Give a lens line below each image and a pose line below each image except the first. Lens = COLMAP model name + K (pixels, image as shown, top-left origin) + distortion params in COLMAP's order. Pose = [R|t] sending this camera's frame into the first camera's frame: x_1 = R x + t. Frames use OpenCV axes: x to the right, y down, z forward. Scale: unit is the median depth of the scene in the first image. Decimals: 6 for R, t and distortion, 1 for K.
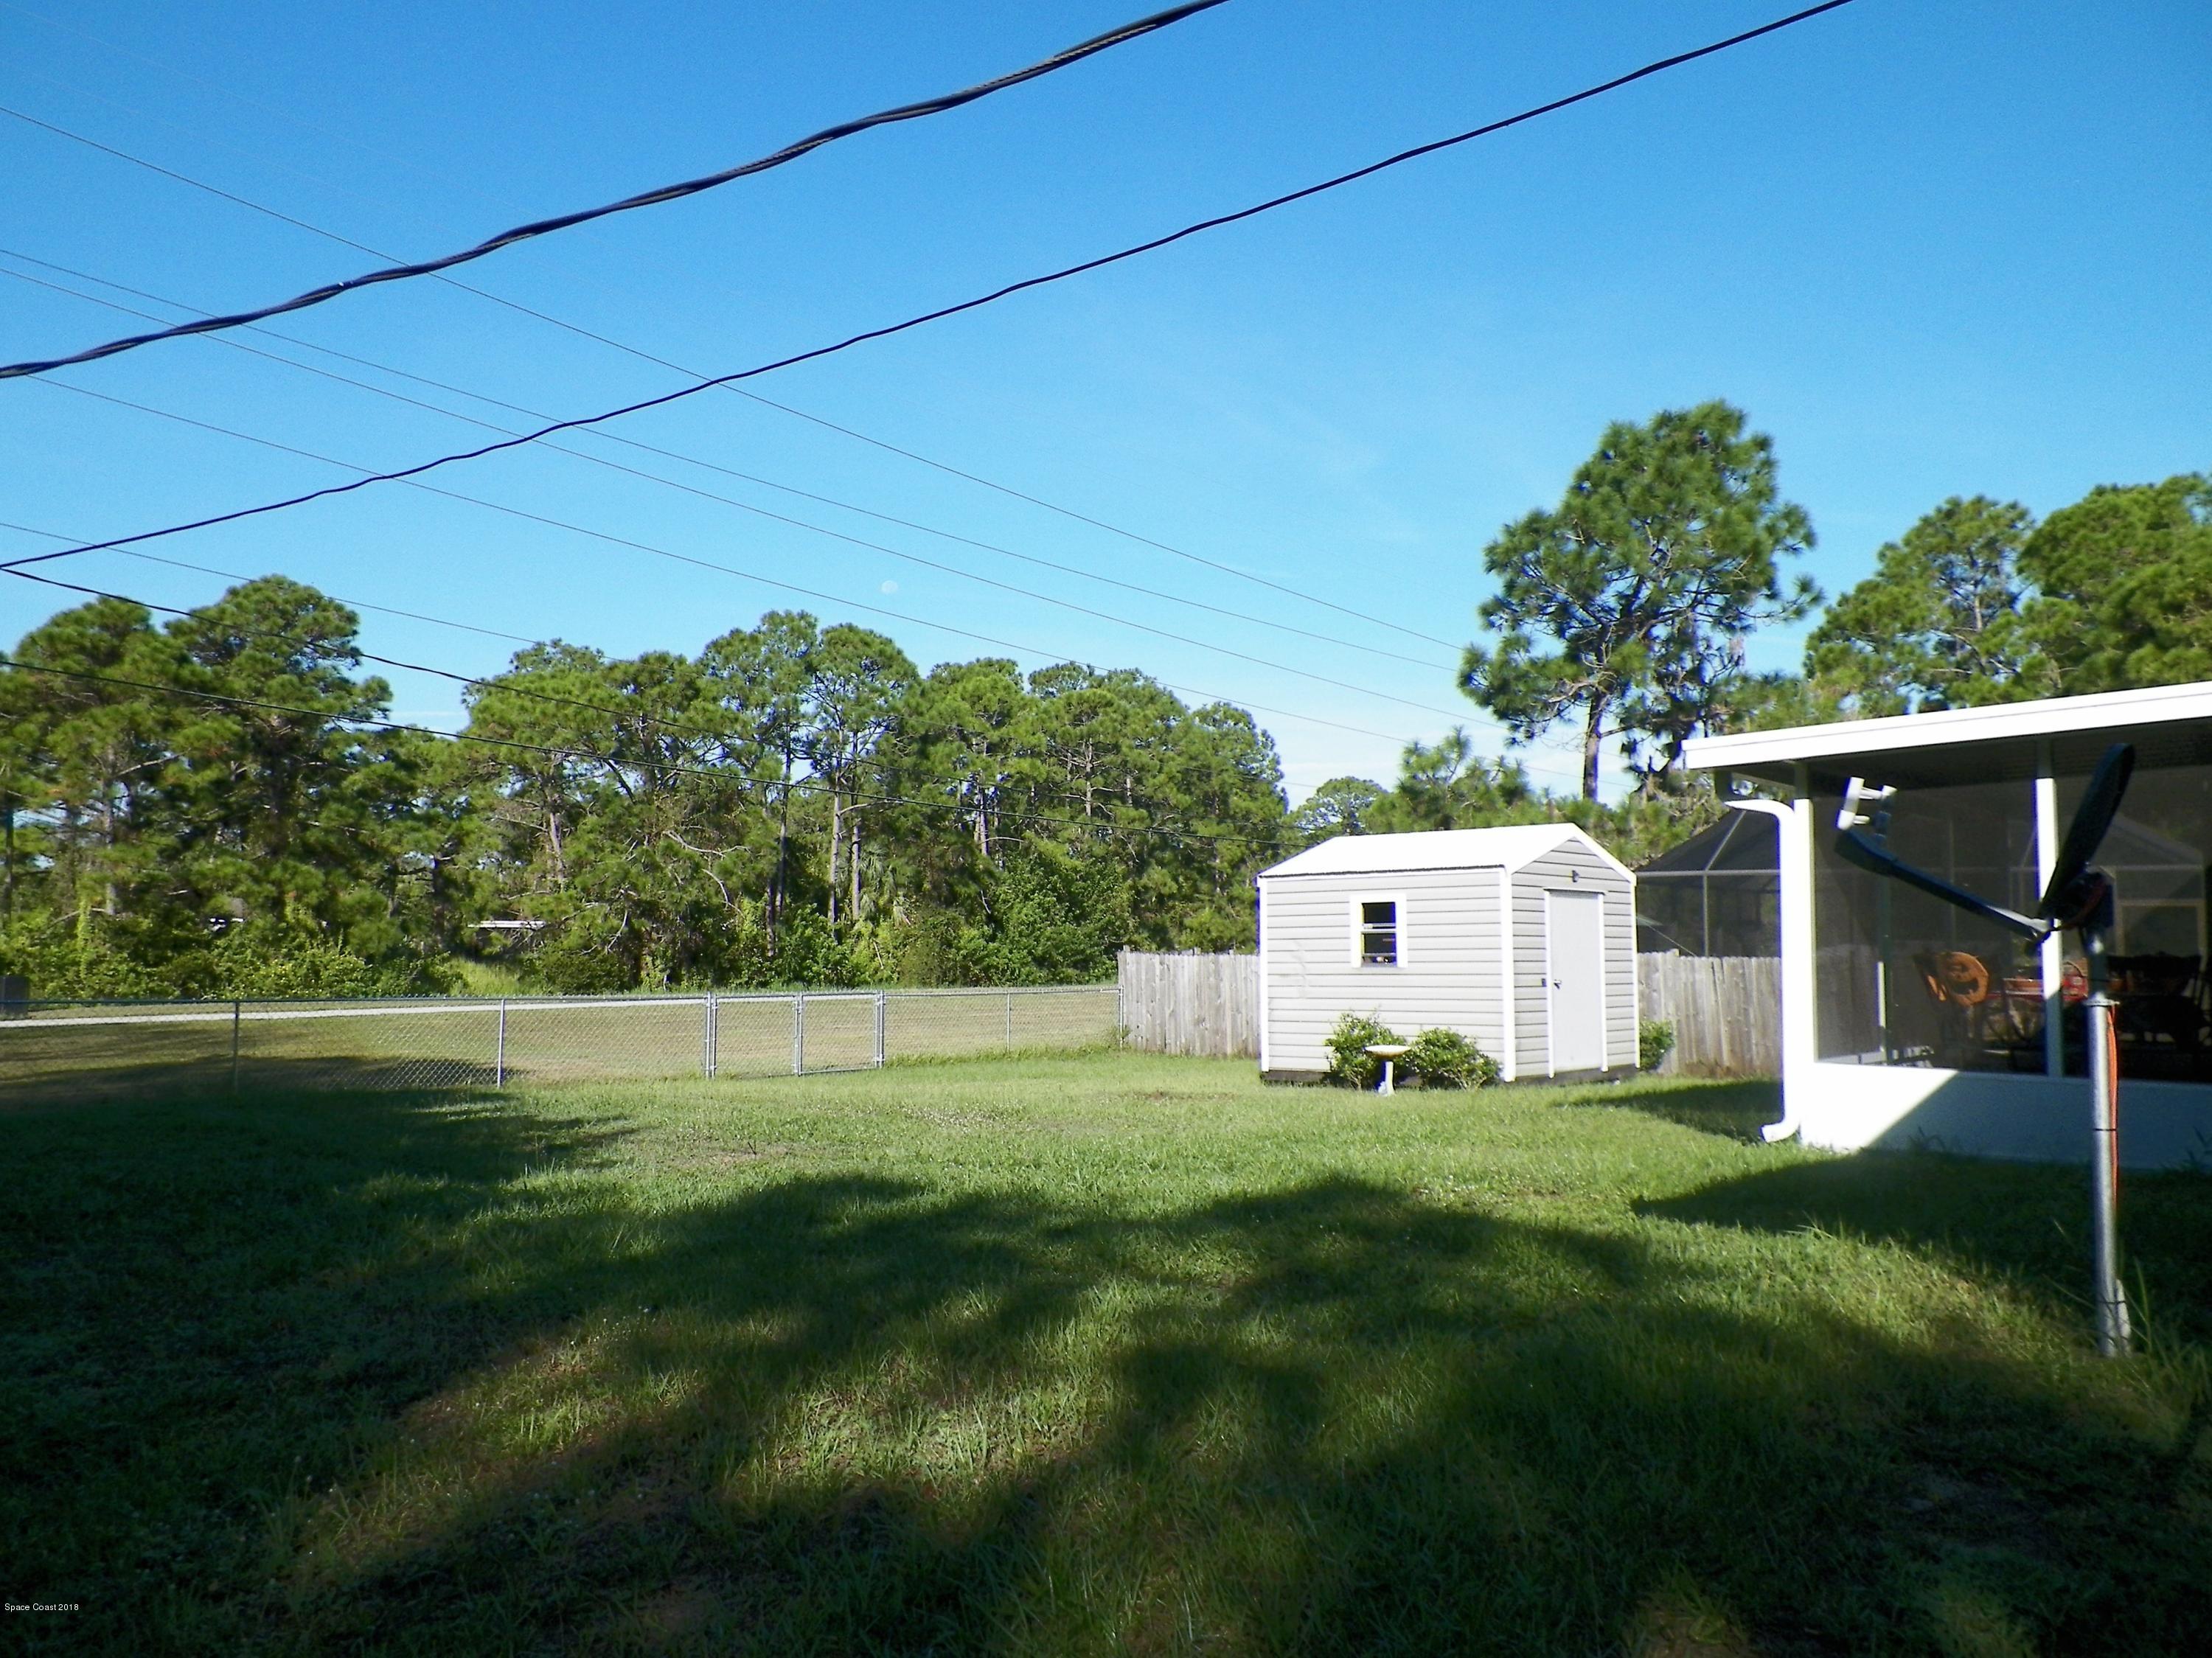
lens RADIAL K [[1745.1, 0, 1106.0], [0, 1745.1, 829.0], [0, 0, 1]] dist [-0.010747, -0.002060]
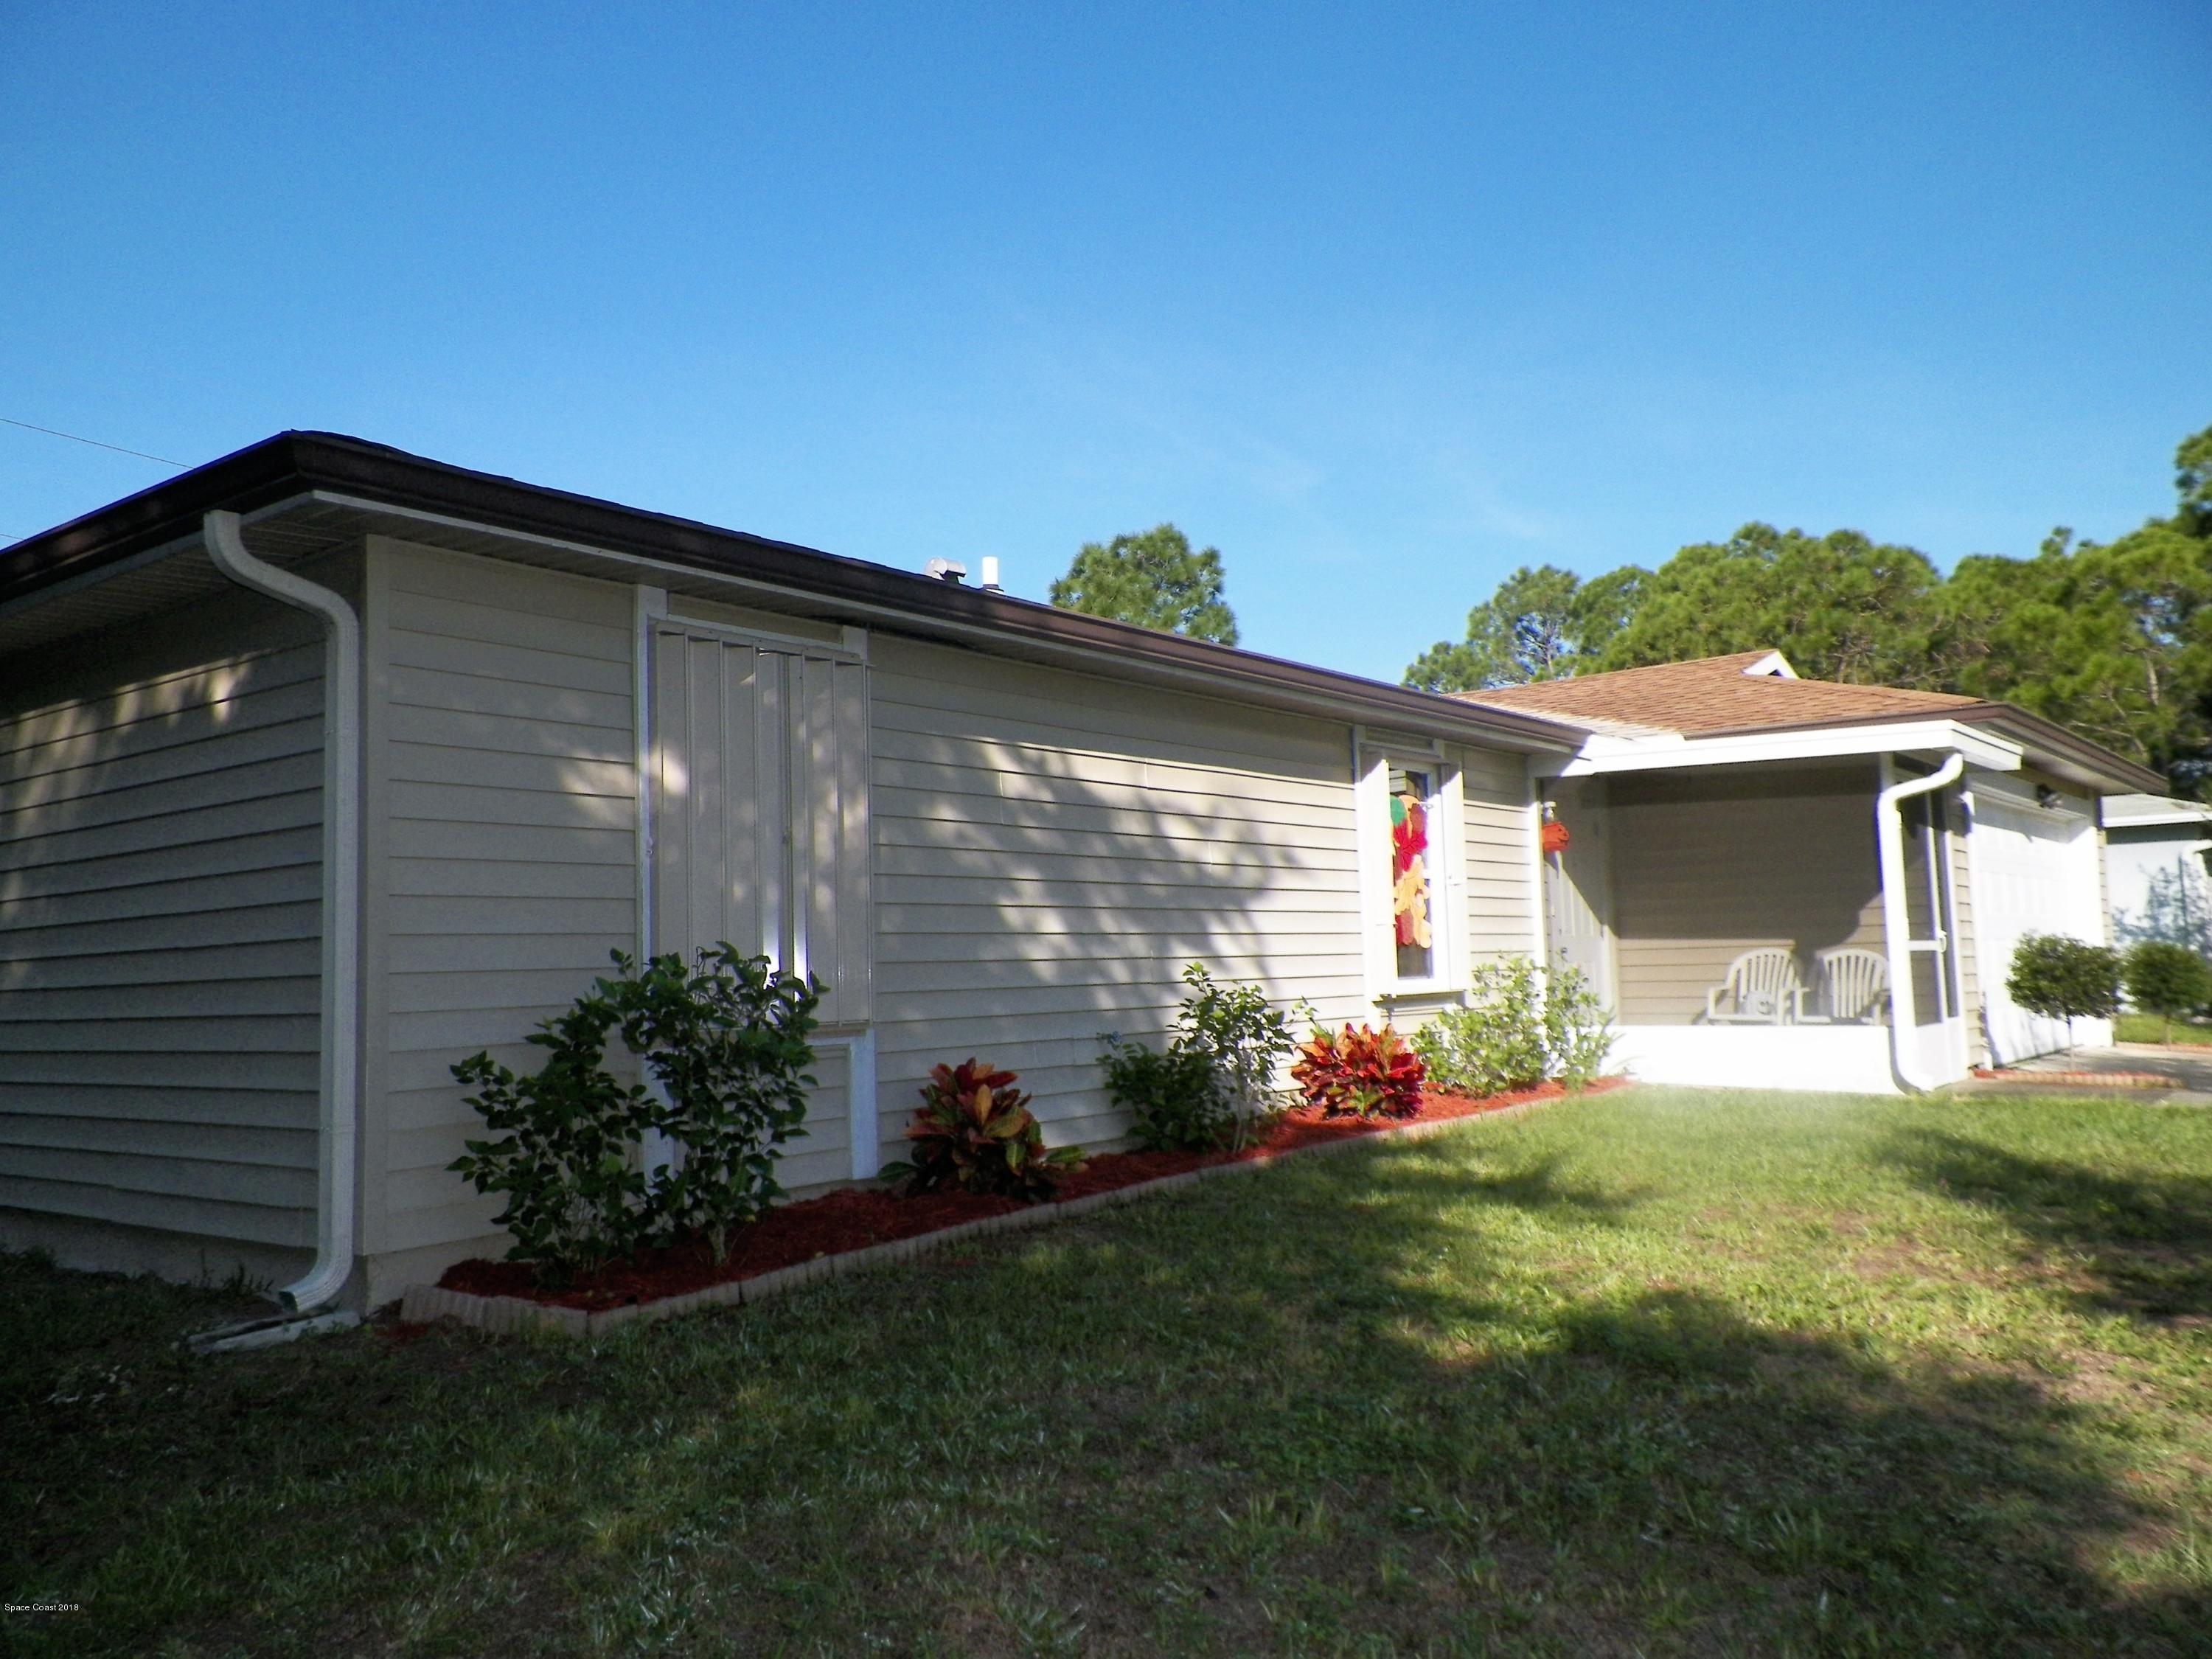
lens RADIAL K [[1745.2, 0, 1106.0], [0, 1745.2, 829.5], [0, 0, 1]] dist [-0.010747, -0.002060]
pose [[0.999118, -0.031962, -0.027243, 0.338559], [0.031600, 0.999408, -0.013604, -0.010986], [0.027661, 0.012731, 0.999536, -0.257740]]
